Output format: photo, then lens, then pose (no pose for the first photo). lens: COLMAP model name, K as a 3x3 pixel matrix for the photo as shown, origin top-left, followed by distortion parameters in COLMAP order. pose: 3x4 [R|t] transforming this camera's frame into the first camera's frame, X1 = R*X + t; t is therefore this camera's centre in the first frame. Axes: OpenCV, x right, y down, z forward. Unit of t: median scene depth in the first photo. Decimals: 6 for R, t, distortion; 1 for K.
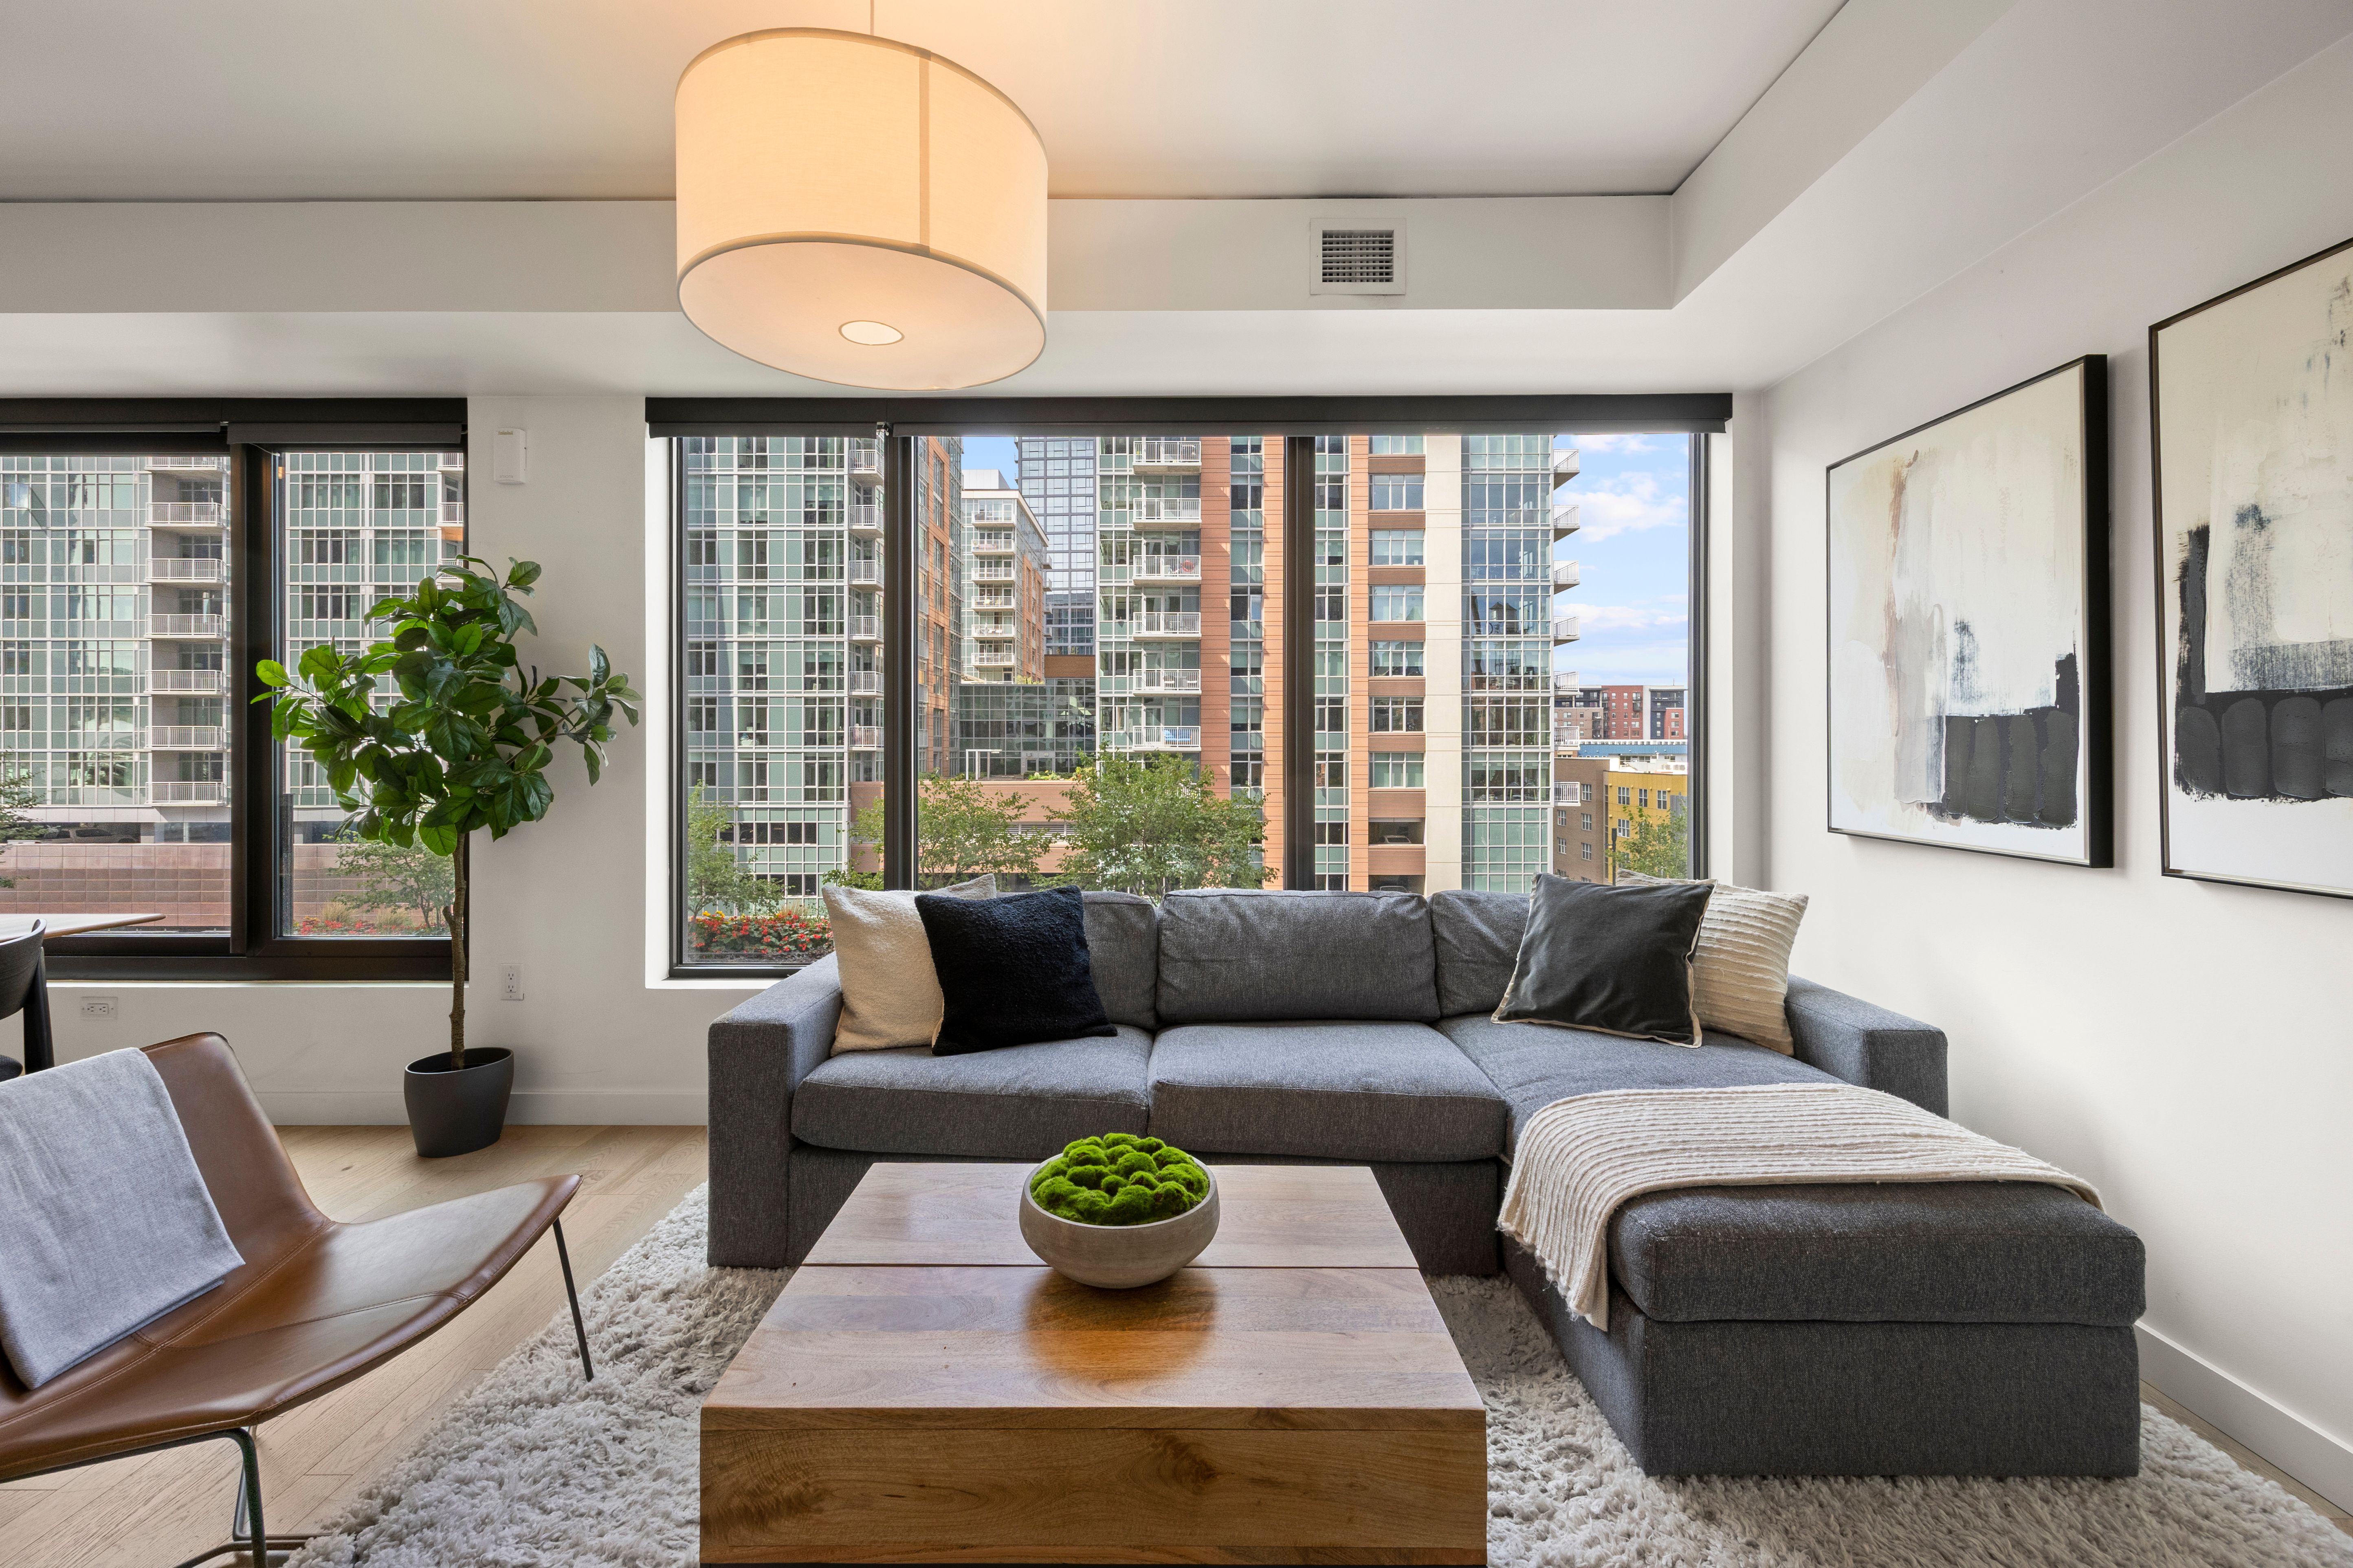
lens RADIAL K [[987.2, 0, 1155.7], [0, 987.2, 743.0], [0, 0, 1]] dist [0.007339, -0.001326]
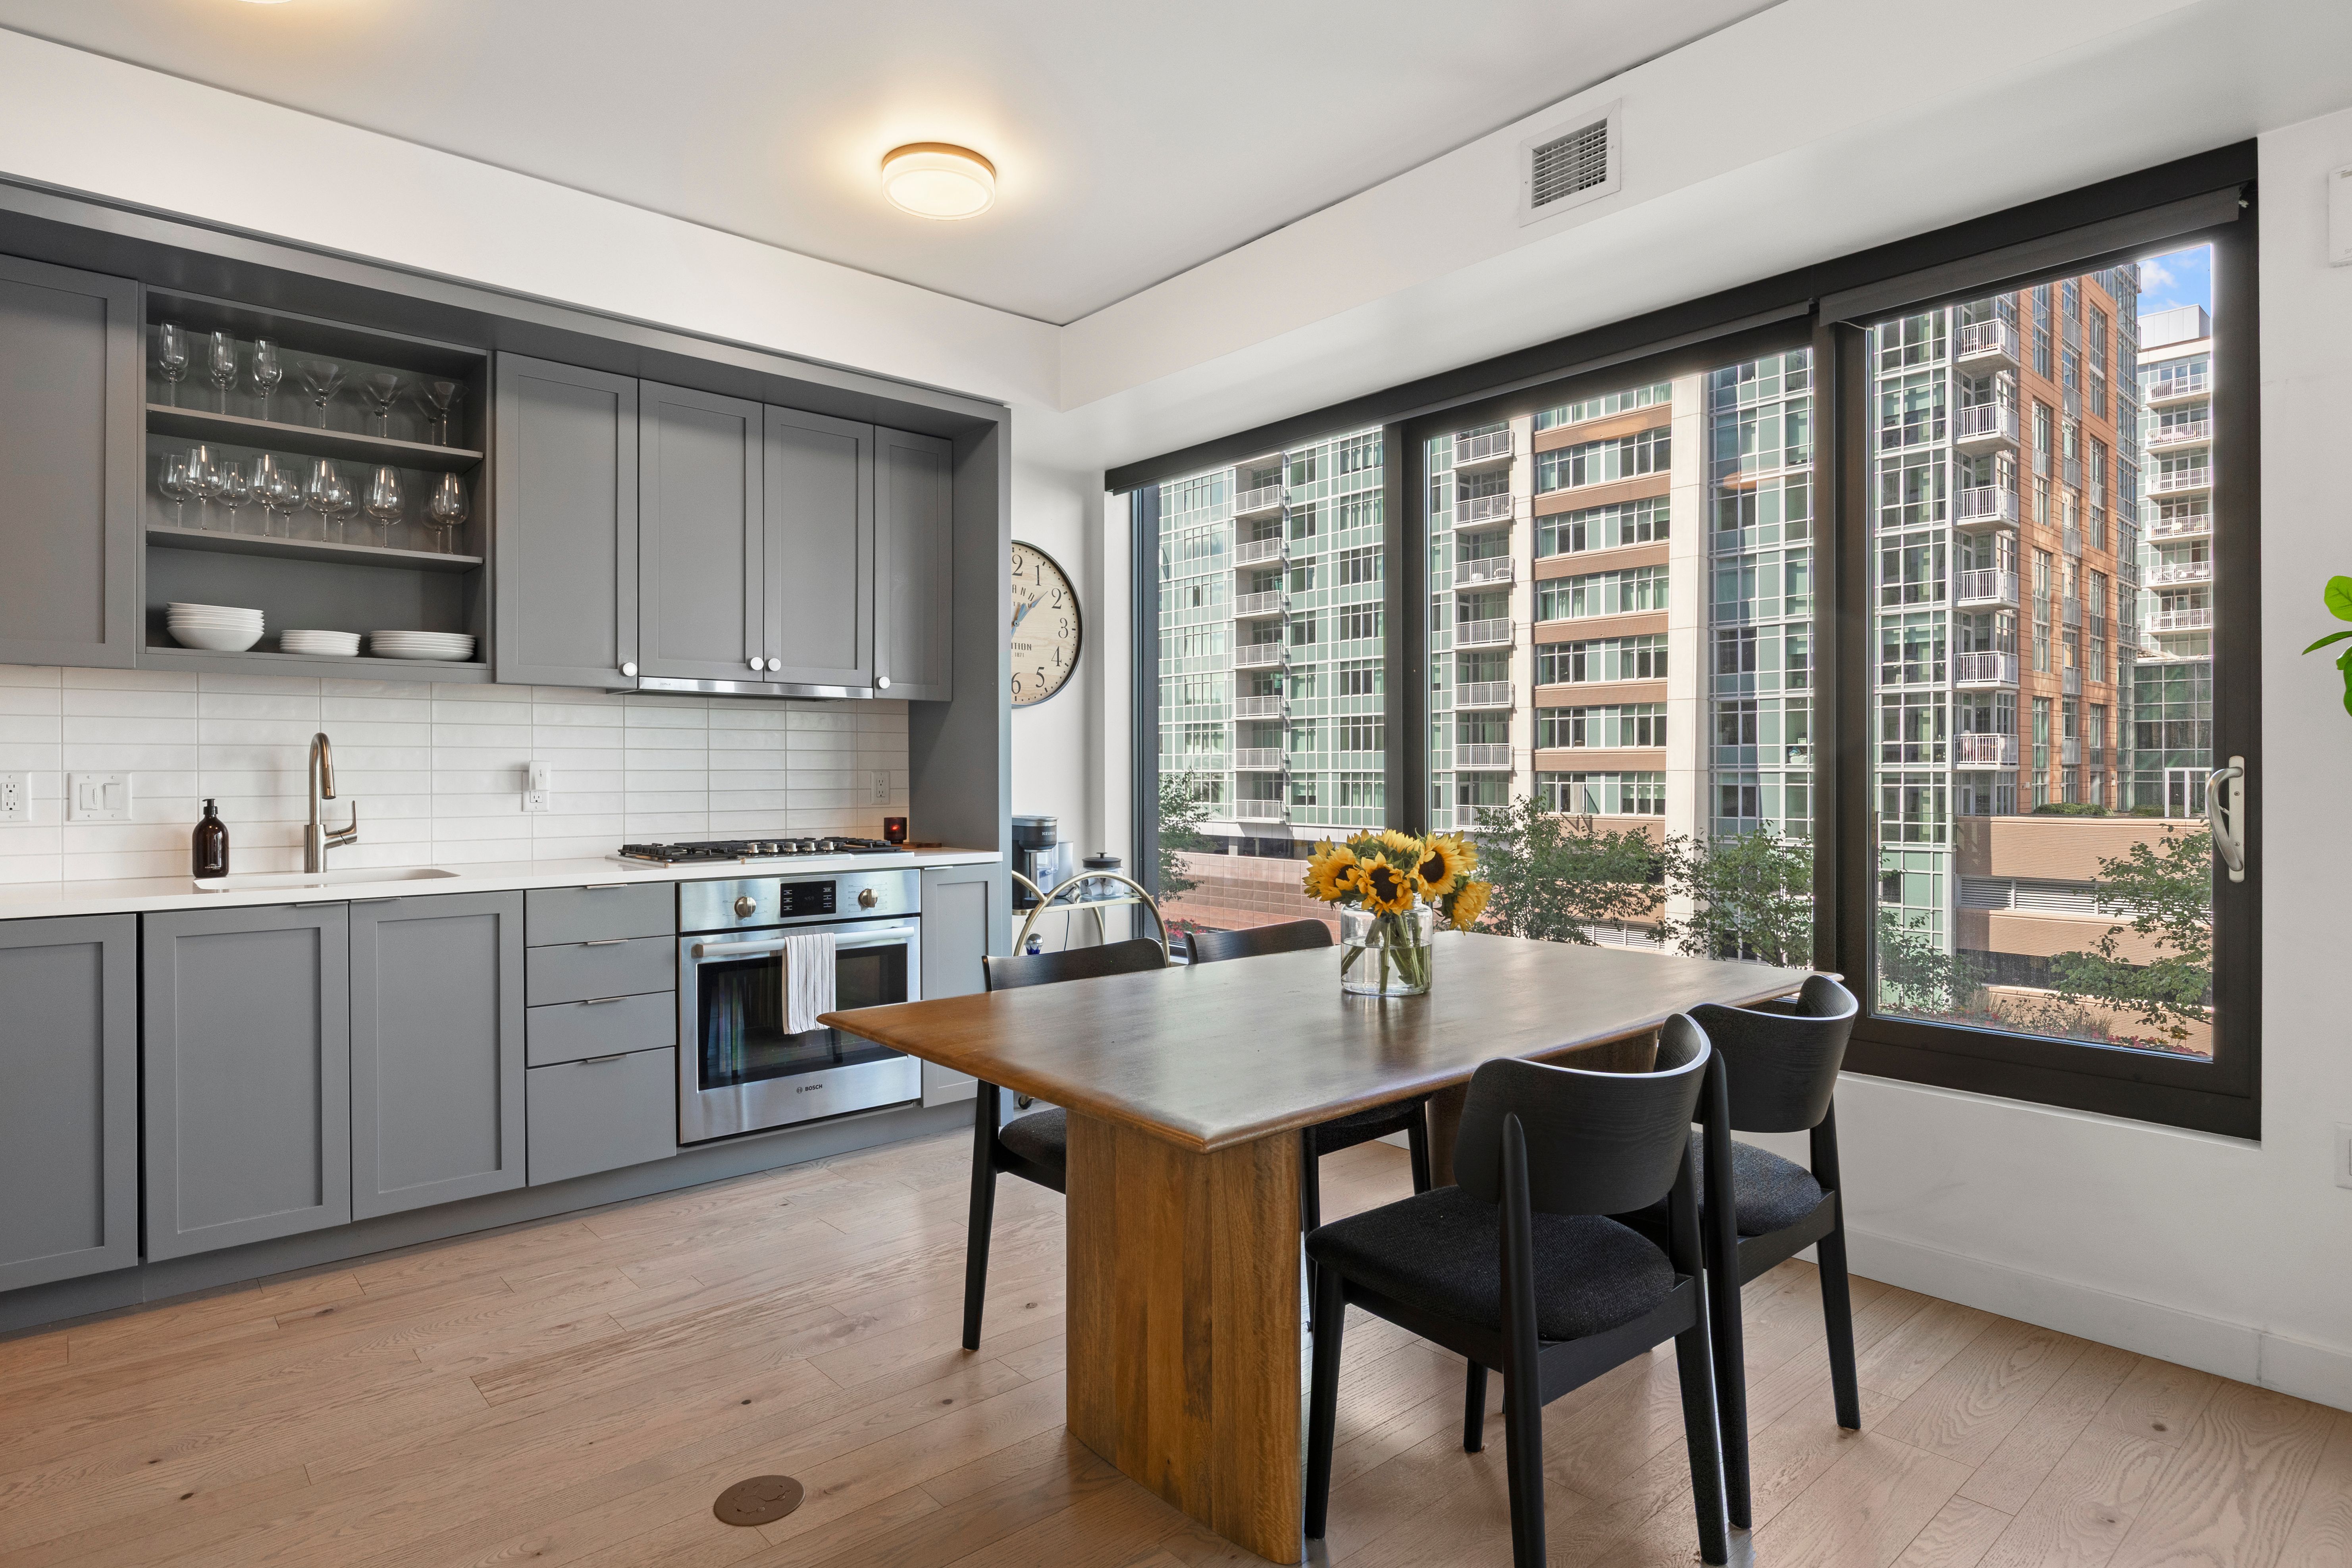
lens RADIAL K [[1245.0, 0, 1131.1], [0, 1245.0, 773.6], [0, 0, 1]] dist [0.002500, -0.002436]
pose [[0.657503, 0.000286, -0.753452, -0.670965], [0.006788, 0.999957, 0.006304, 0.018613], [0.753422, -0.009260, 0.657472, 0.020562]]
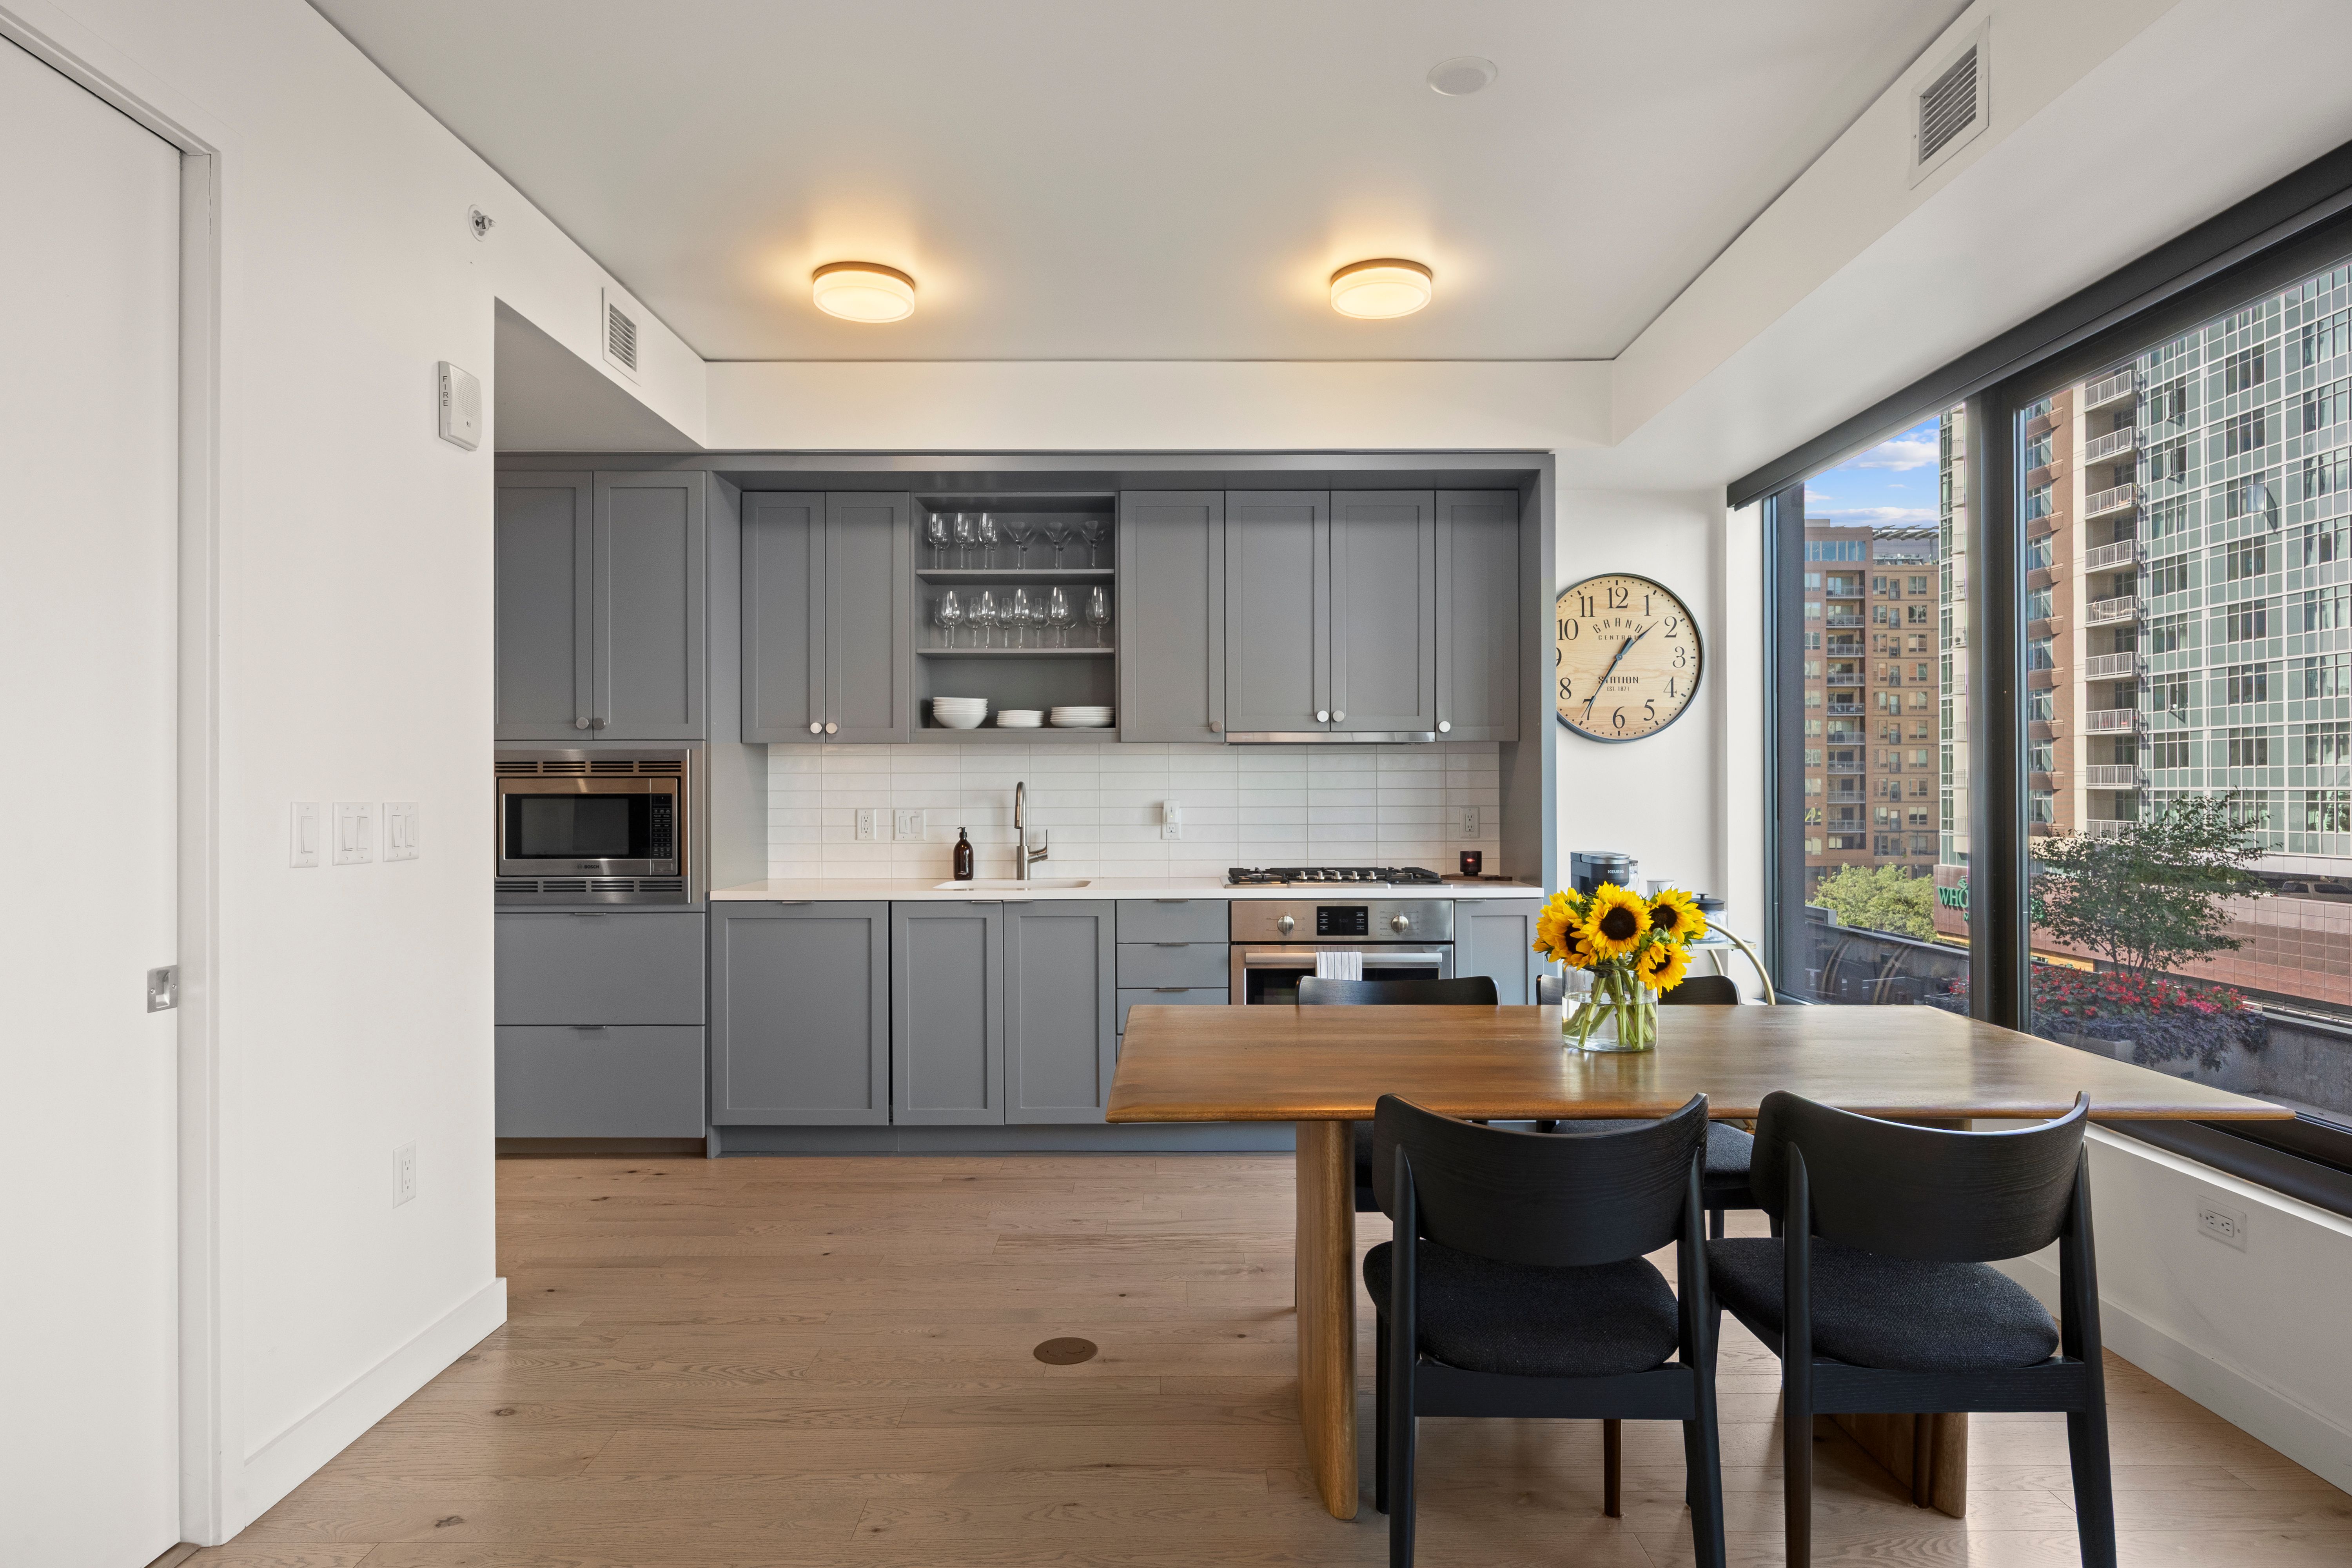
lens RADIAL K [[1281.8, 0, 1180.8], [0, 1281.8, 790.0], [0, 0, 1]] dist [0.001560, 0.003669]
pose [[0.019281, -0.001048, -0.999814, -0.343869], [0.010633, 0.999943, -0.000843, -0.002360], [0.999758, -0.010614, 0.019291, 0.391529]]
